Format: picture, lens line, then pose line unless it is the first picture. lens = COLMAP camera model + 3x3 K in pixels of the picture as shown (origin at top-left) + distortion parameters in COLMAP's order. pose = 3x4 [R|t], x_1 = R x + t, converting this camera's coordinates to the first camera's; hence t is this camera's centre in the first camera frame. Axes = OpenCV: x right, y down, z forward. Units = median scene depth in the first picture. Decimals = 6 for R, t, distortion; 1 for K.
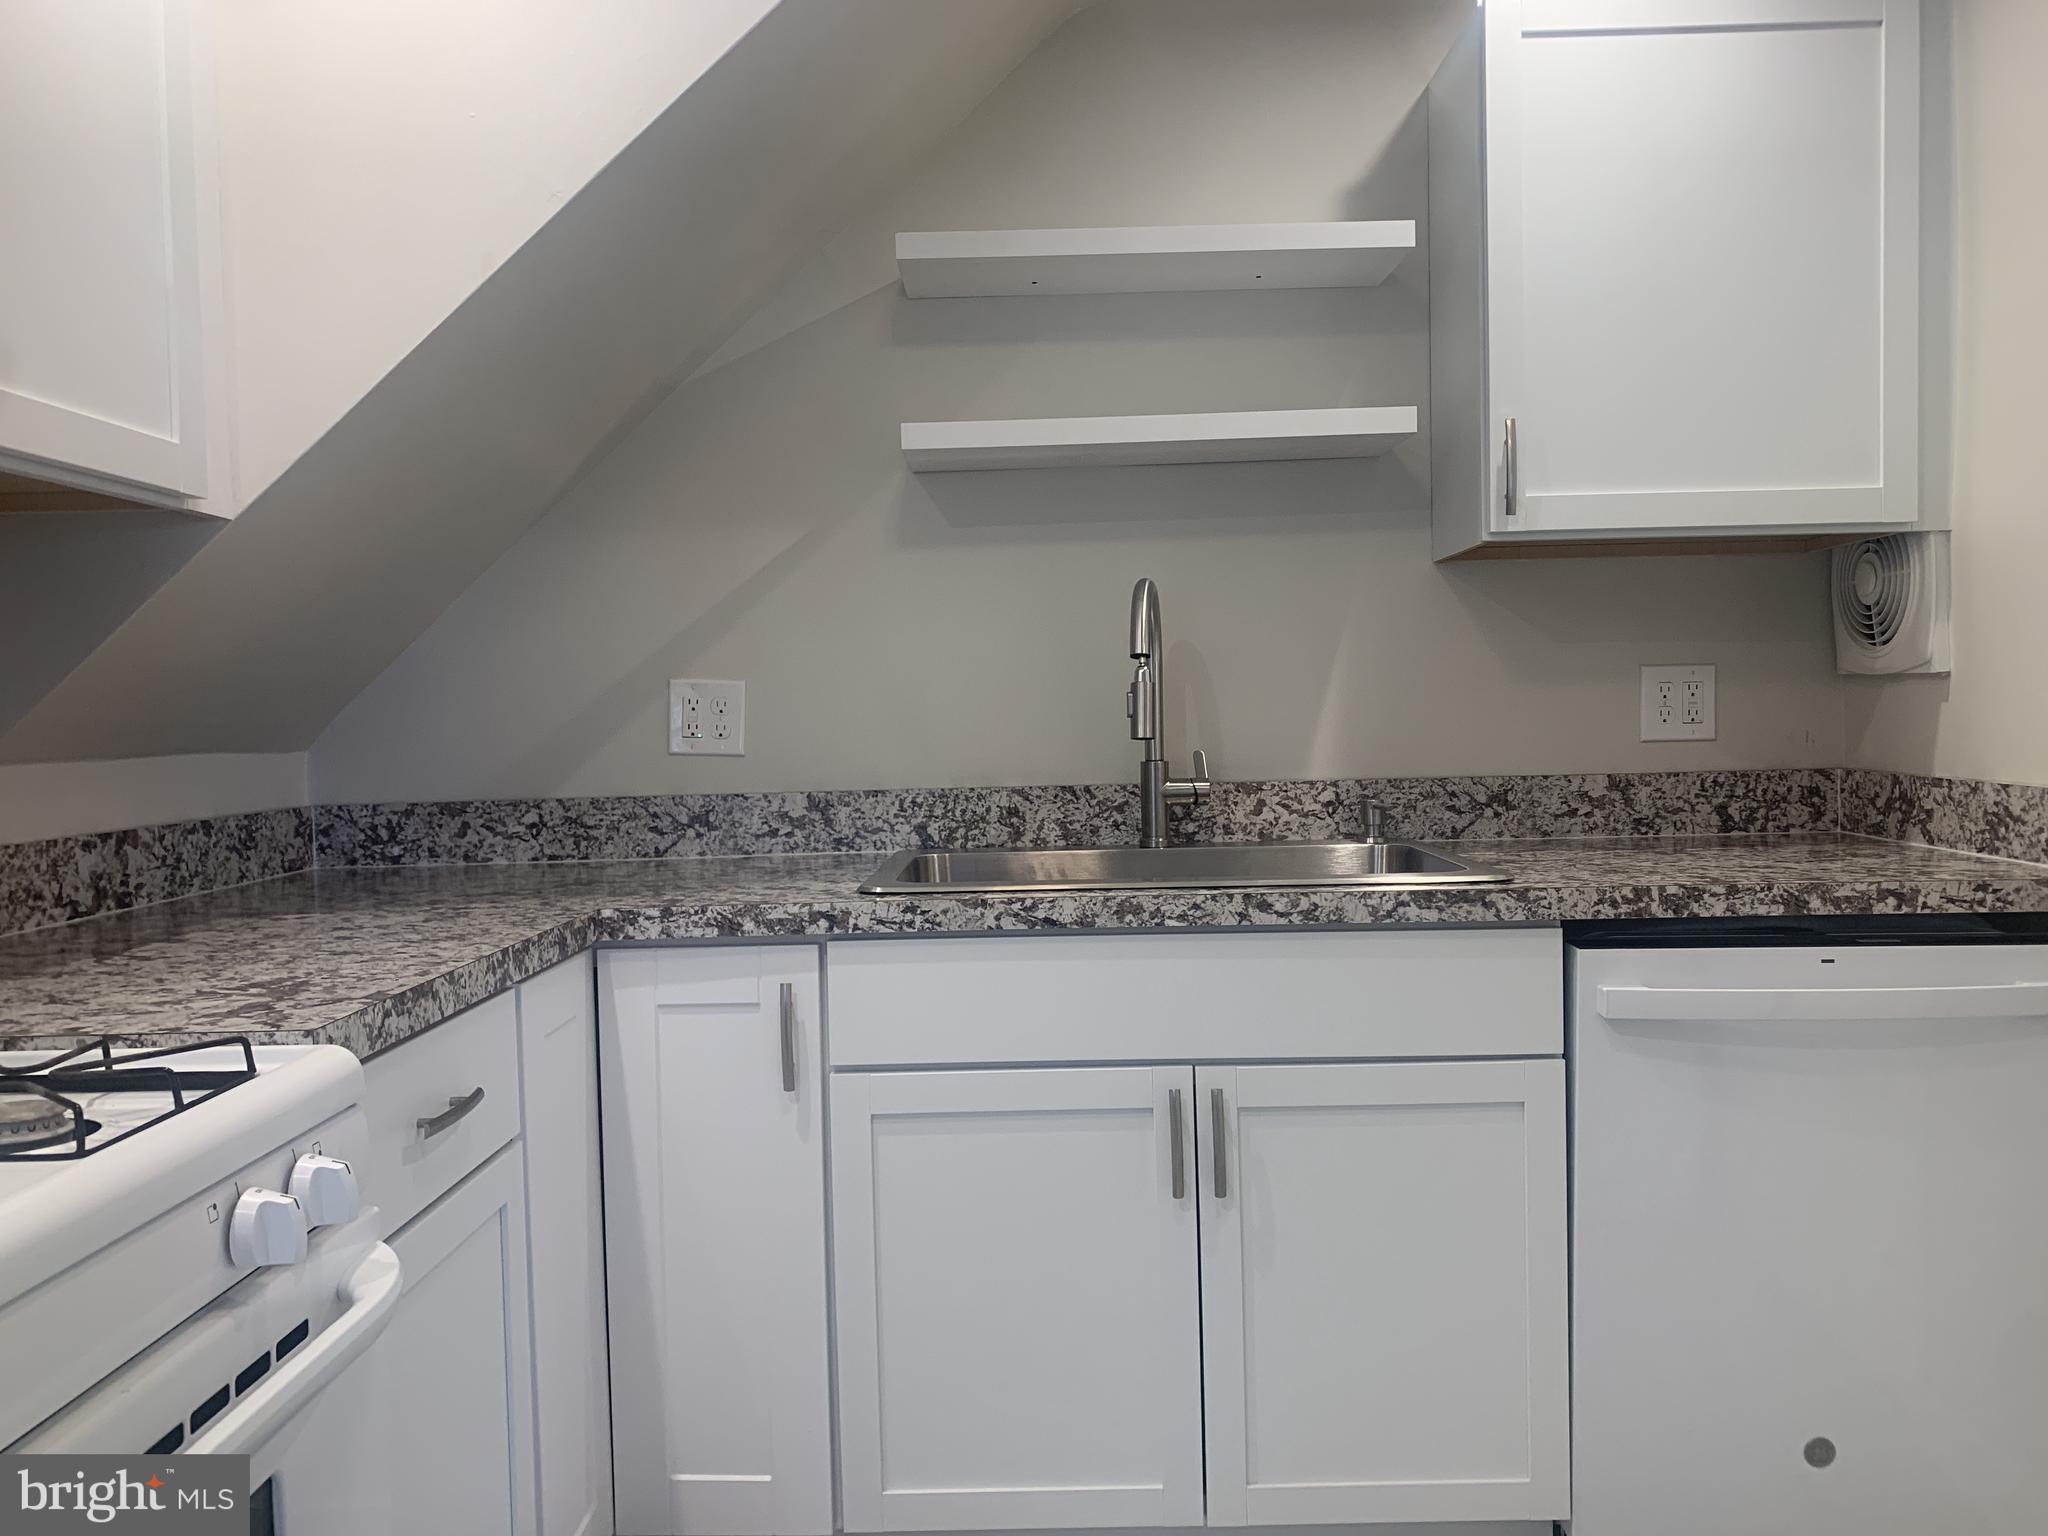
lens RADIAL K [[1552.2, 0, 1023.1], [0, 1552.2, 765.5], [0, 0, 1]] dist [0.010534, -0.033349]
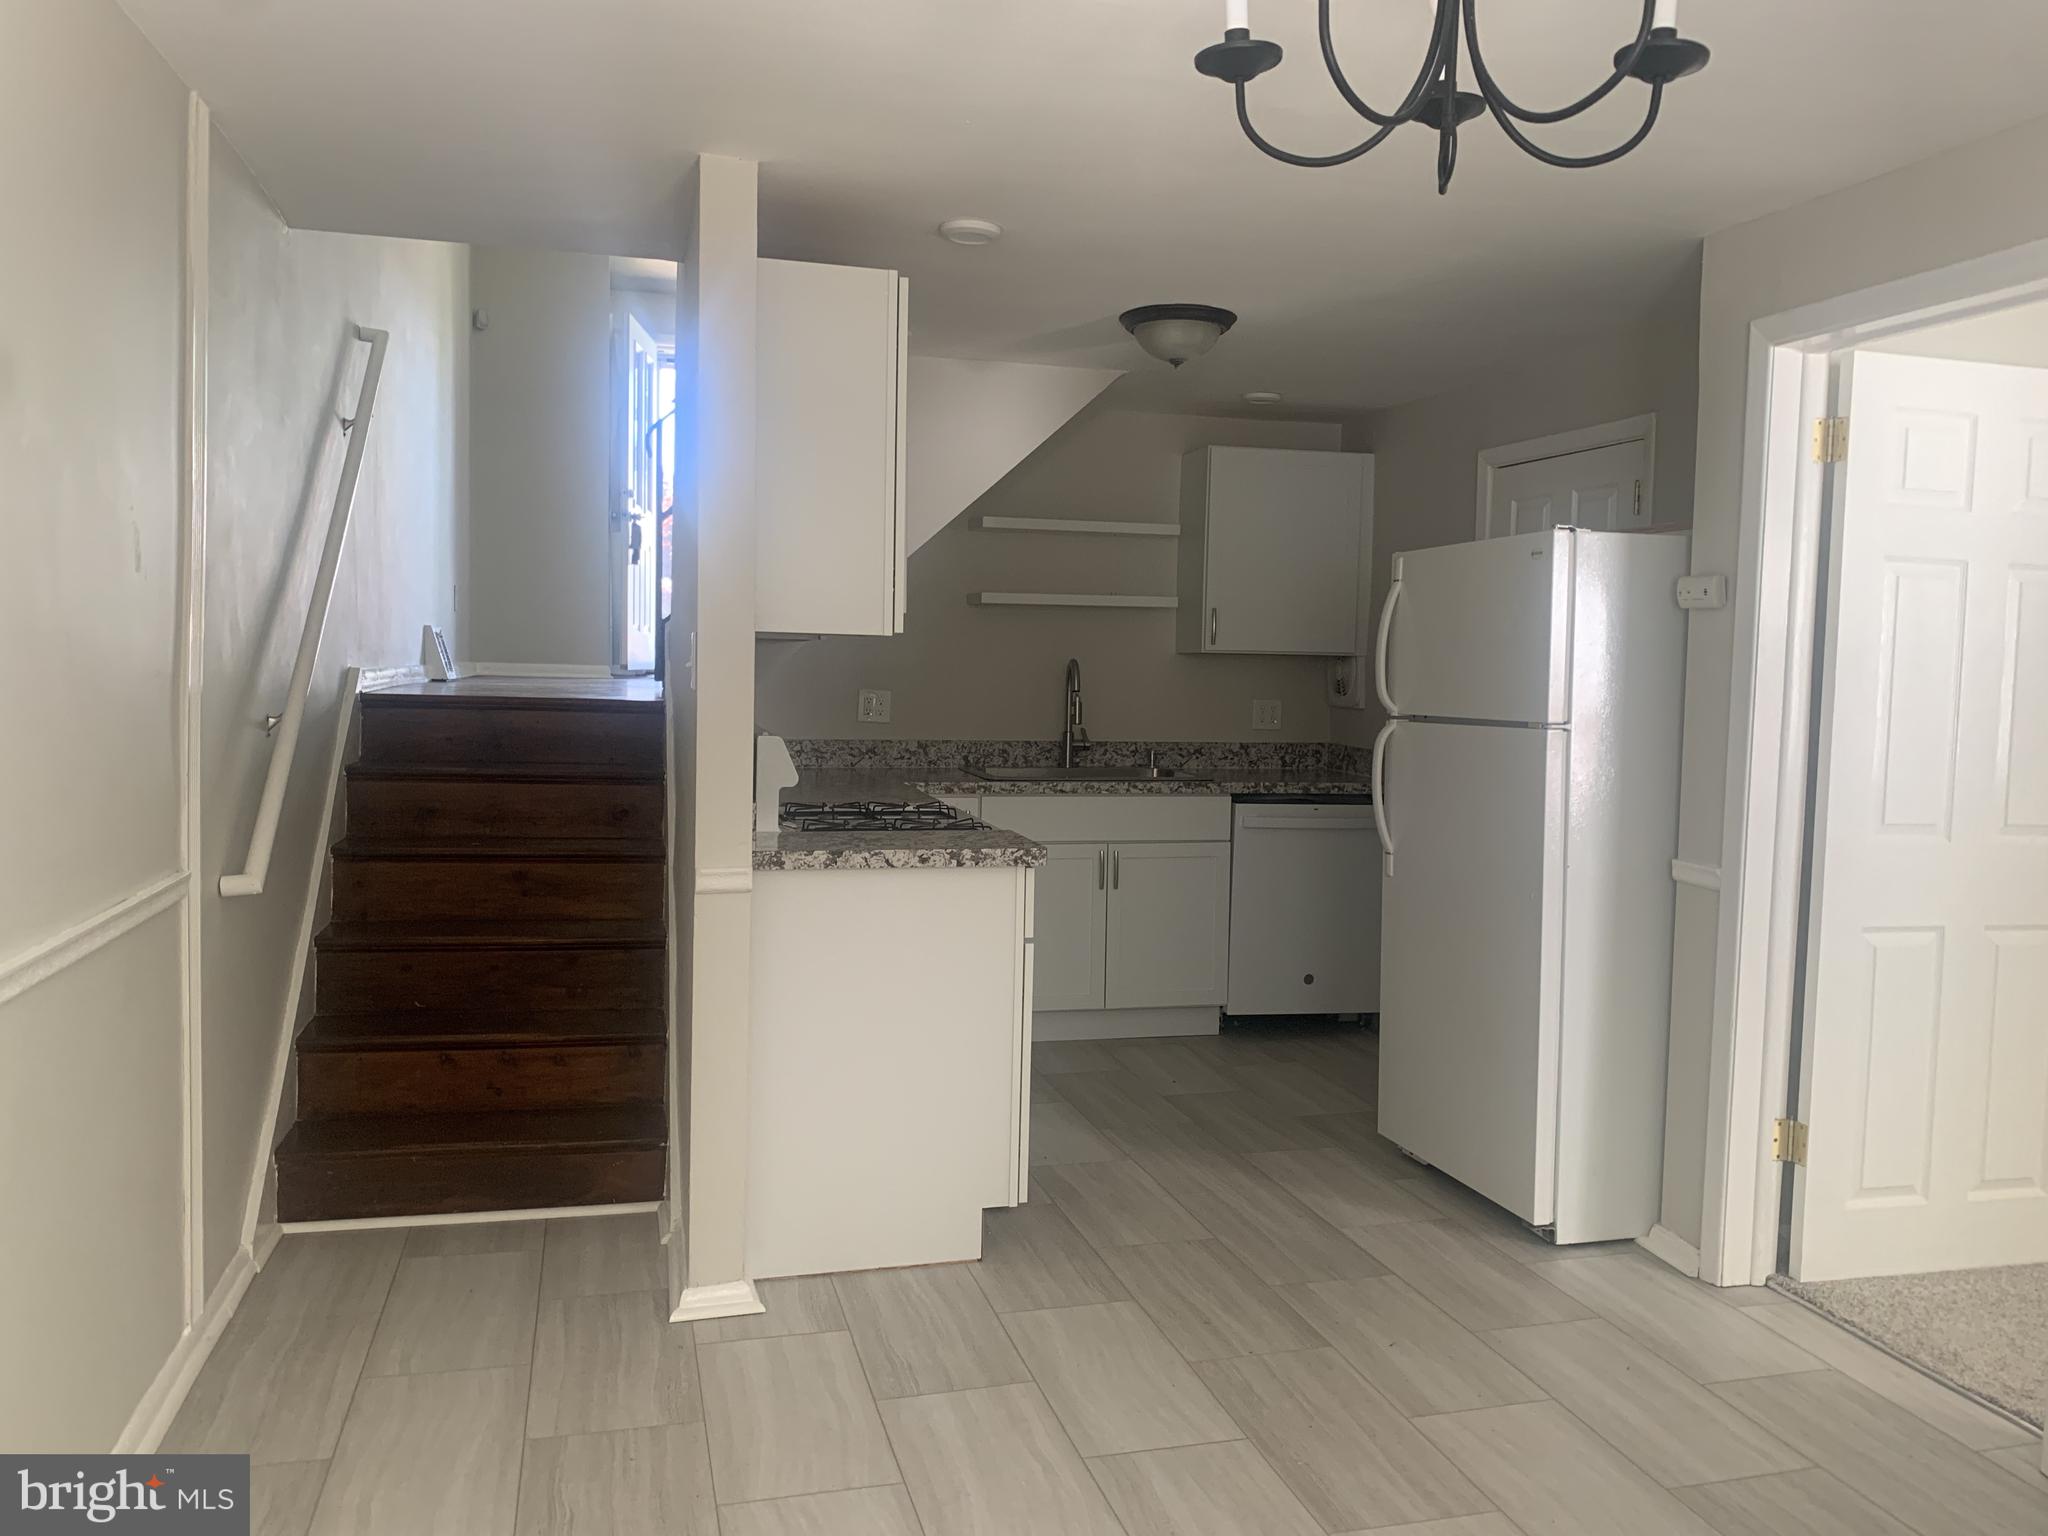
lens RADIAL K [[1552.2, 0, 1012.9], [0, 1552.2, 759.3], [0, 0, 1]] dist [0.010534, -0.033349]
pose [[0.966870, 0.026097, 0.253930, -0.787934], [-0.034202, 0.999035, 0.027556, -0.030904], [-0.252966, -0.035327, 0.966830, -1.702242]]
